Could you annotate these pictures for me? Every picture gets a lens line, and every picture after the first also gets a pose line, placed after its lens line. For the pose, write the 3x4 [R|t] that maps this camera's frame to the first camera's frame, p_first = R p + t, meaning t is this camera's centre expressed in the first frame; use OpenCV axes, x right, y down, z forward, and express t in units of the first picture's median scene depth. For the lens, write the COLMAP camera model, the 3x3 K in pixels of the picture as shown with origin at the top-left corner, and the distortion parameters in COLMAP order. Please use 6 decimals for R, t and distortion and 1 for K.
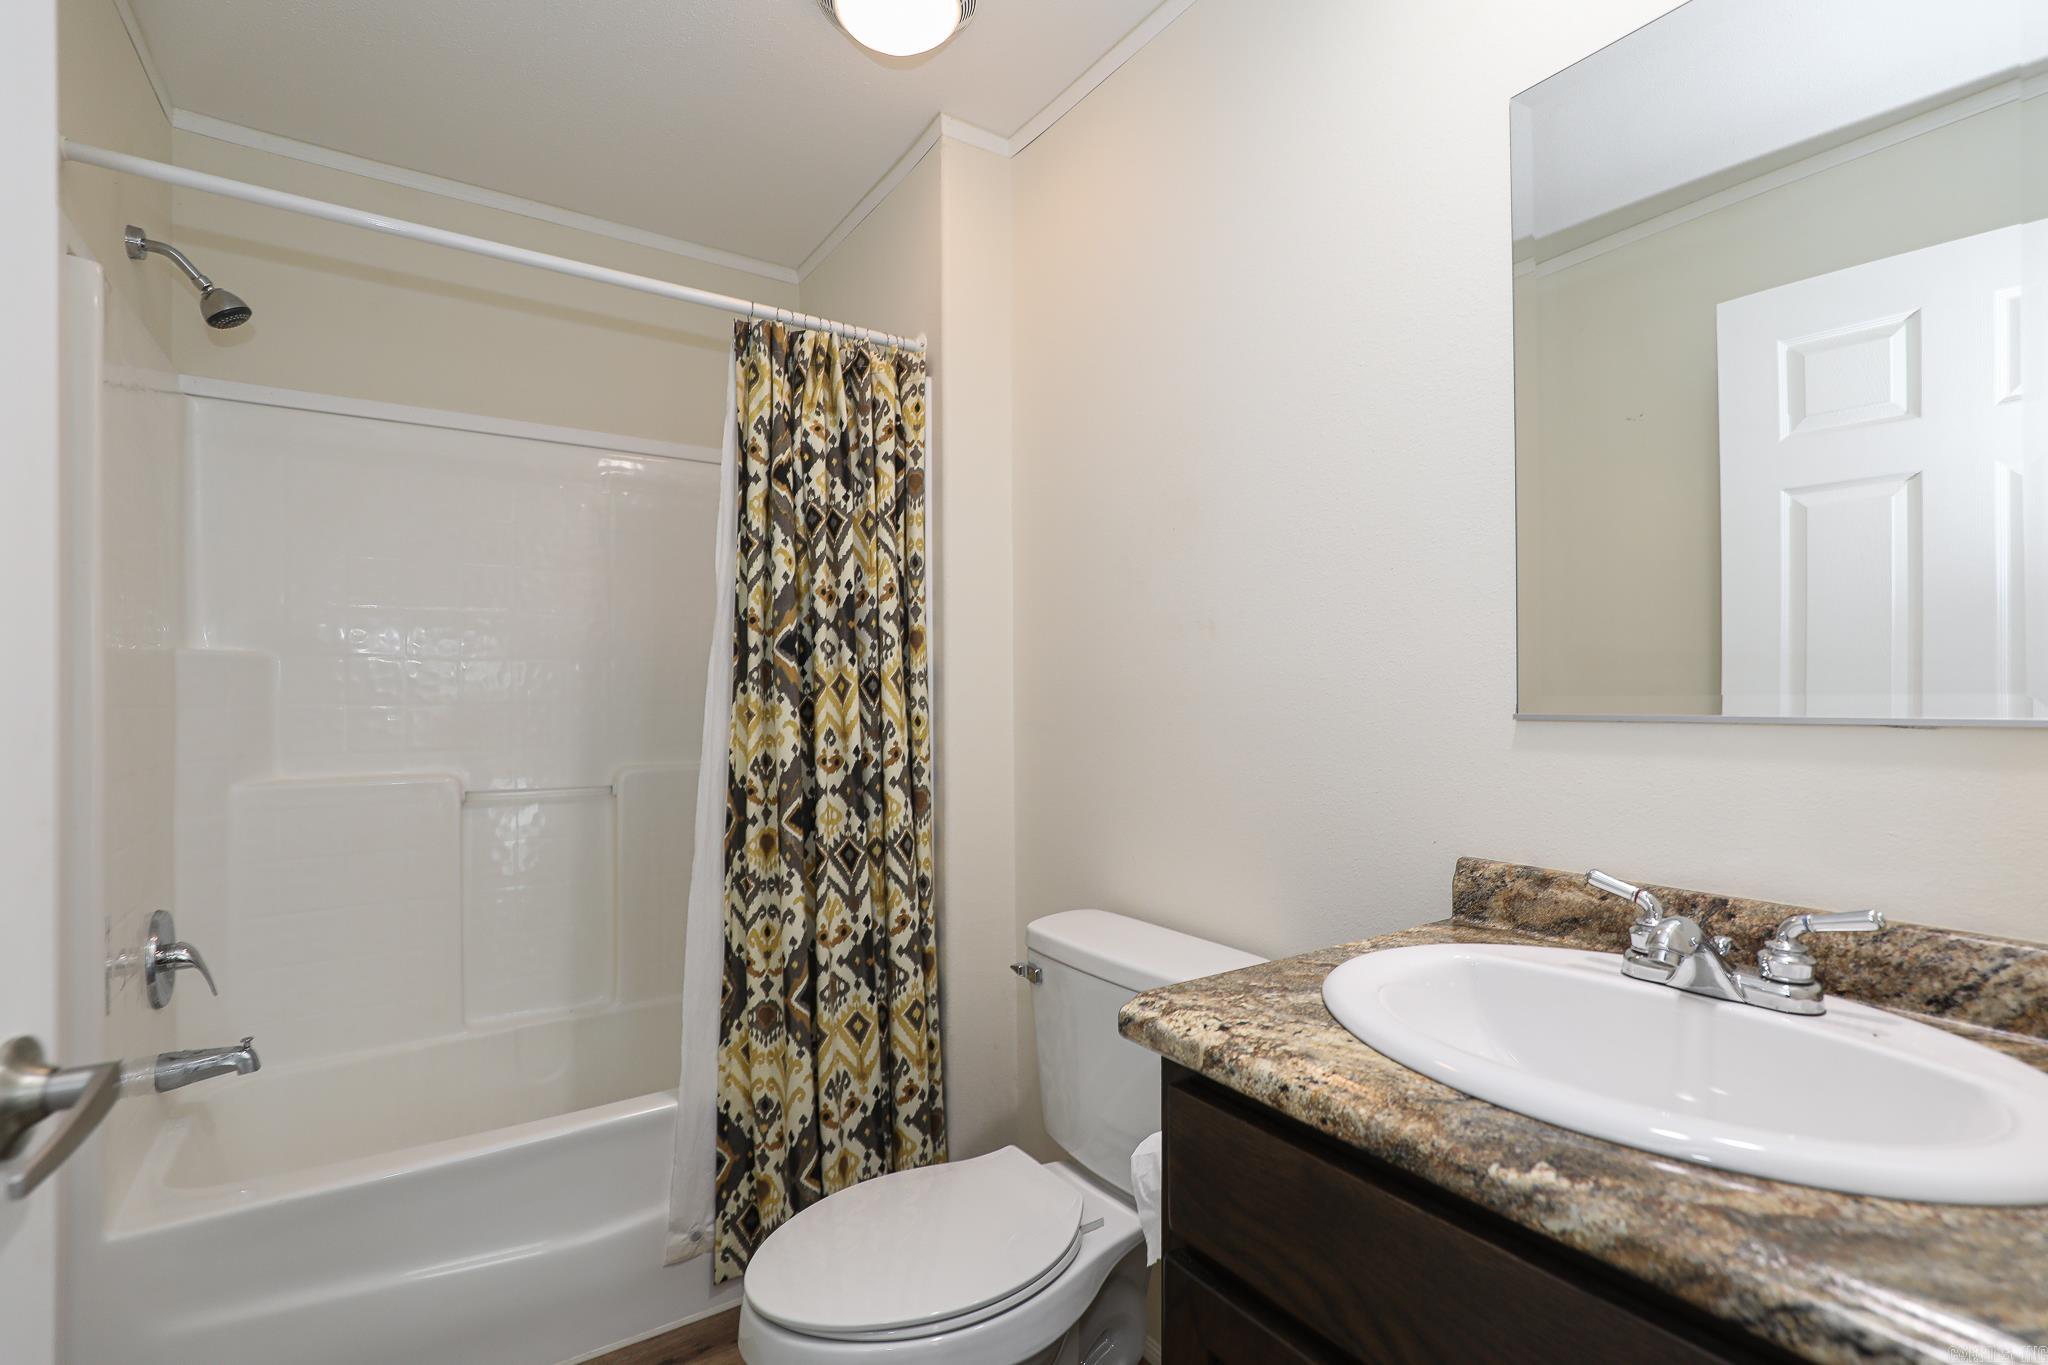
lens RADIAL K [[932.5, 0, 1034.3], [0, 932.5, 687.0], [0, 0, 1]] dist [-0.028404, 0.007586]
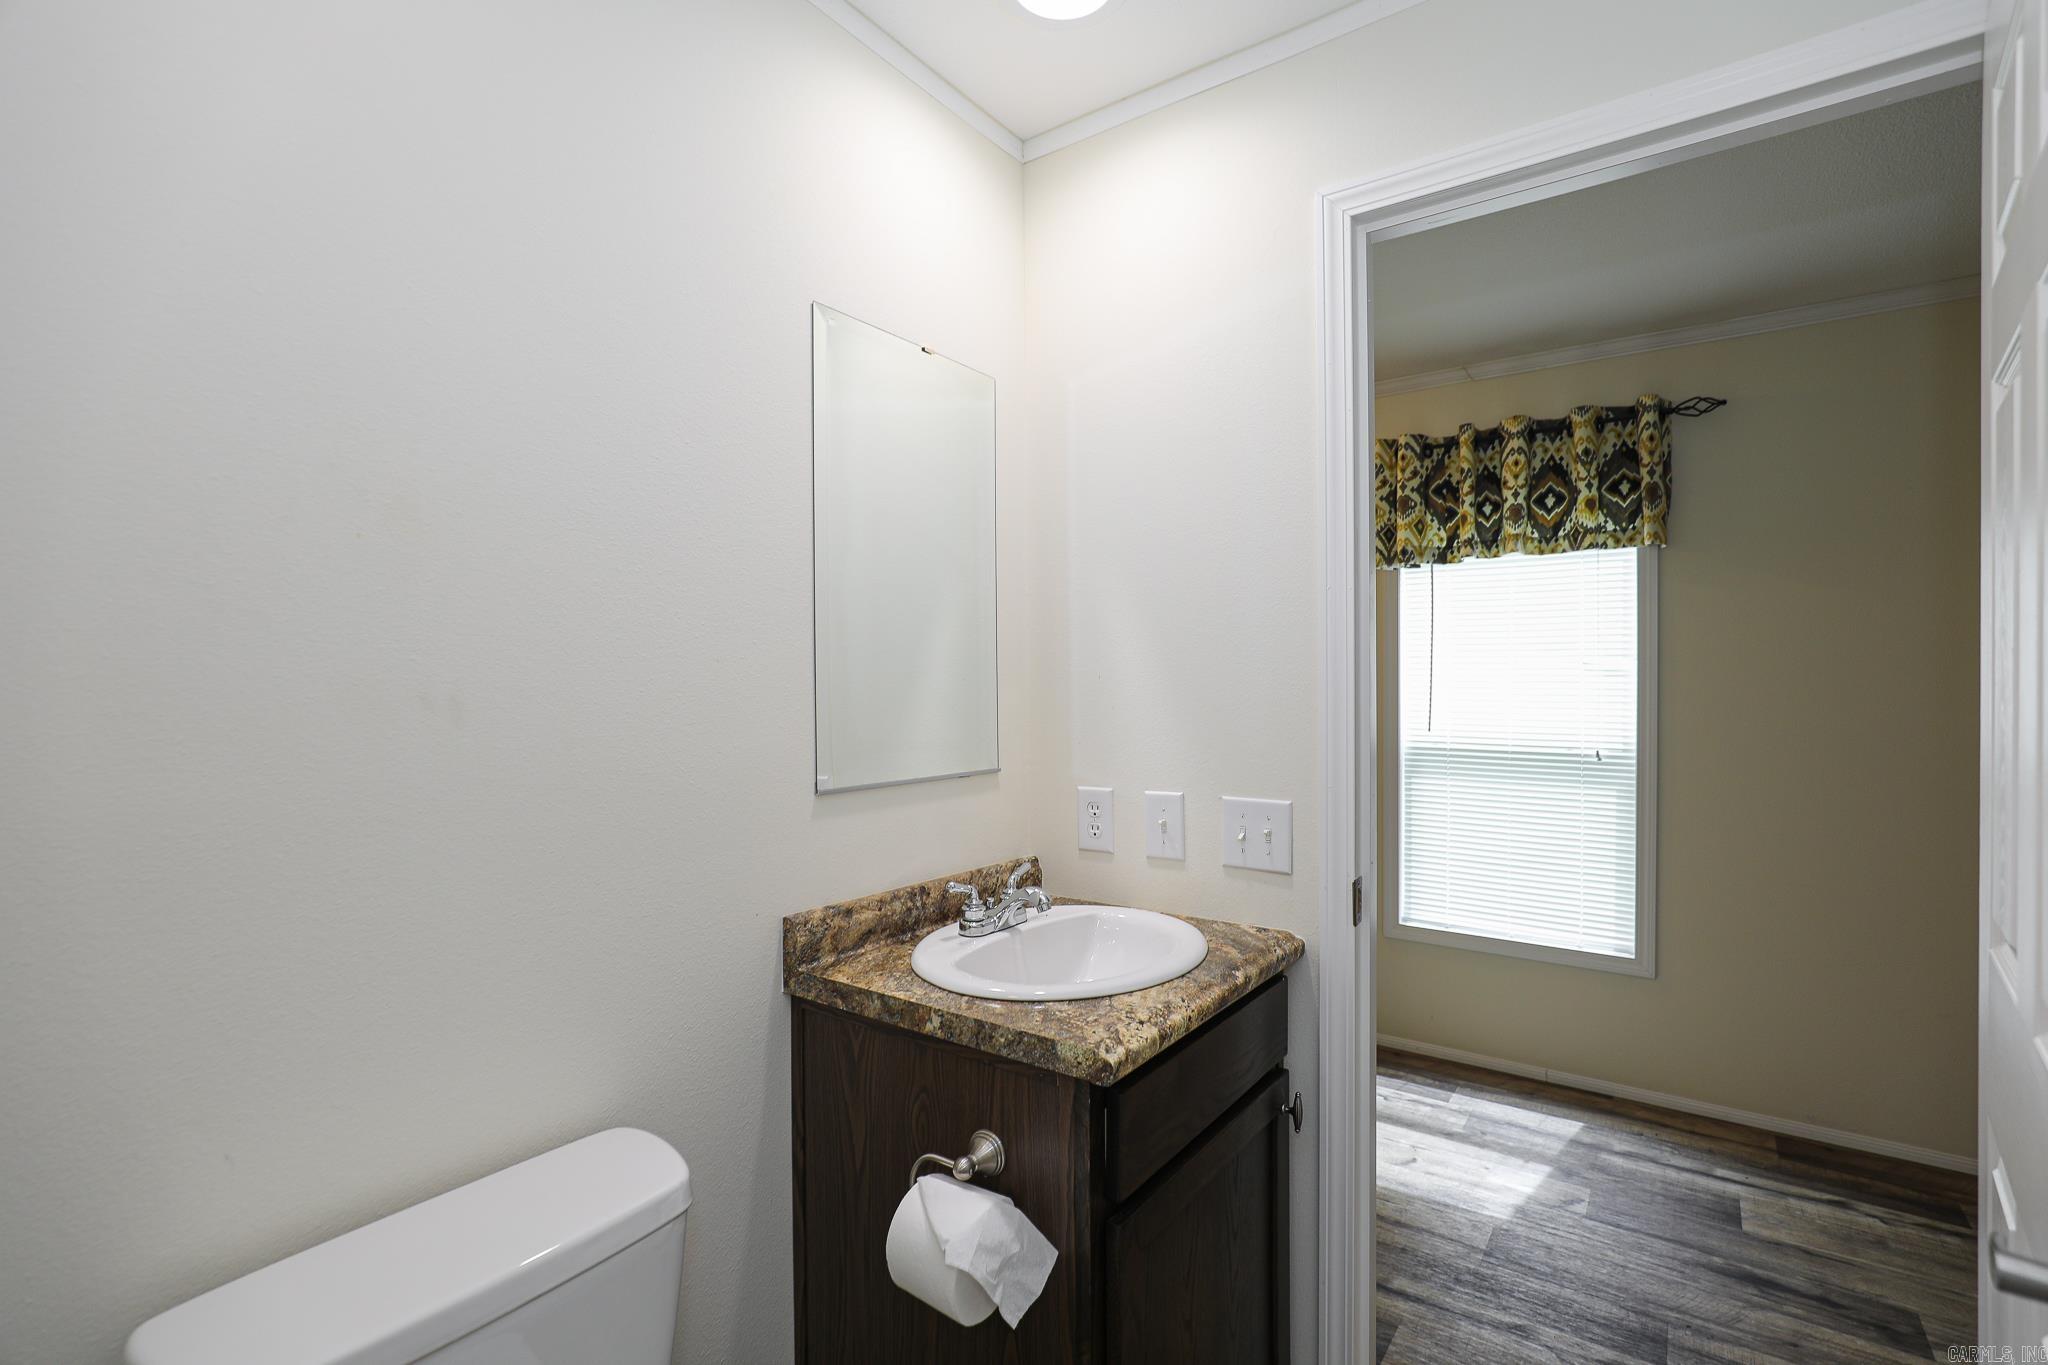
lens RADIAL K [[932.5, 0, 1038.4], [0, 932.5, 686.5], [0, 0, 1]] dist [-0.028404, 0.007586]
pose [[-0.352592, -0.001210, 0.935776, -0.985652], [-0.009094, 0.999956, -0.002134, -0.143720], [-0.935733, -0.009262, -0.352587, 1.475686]]
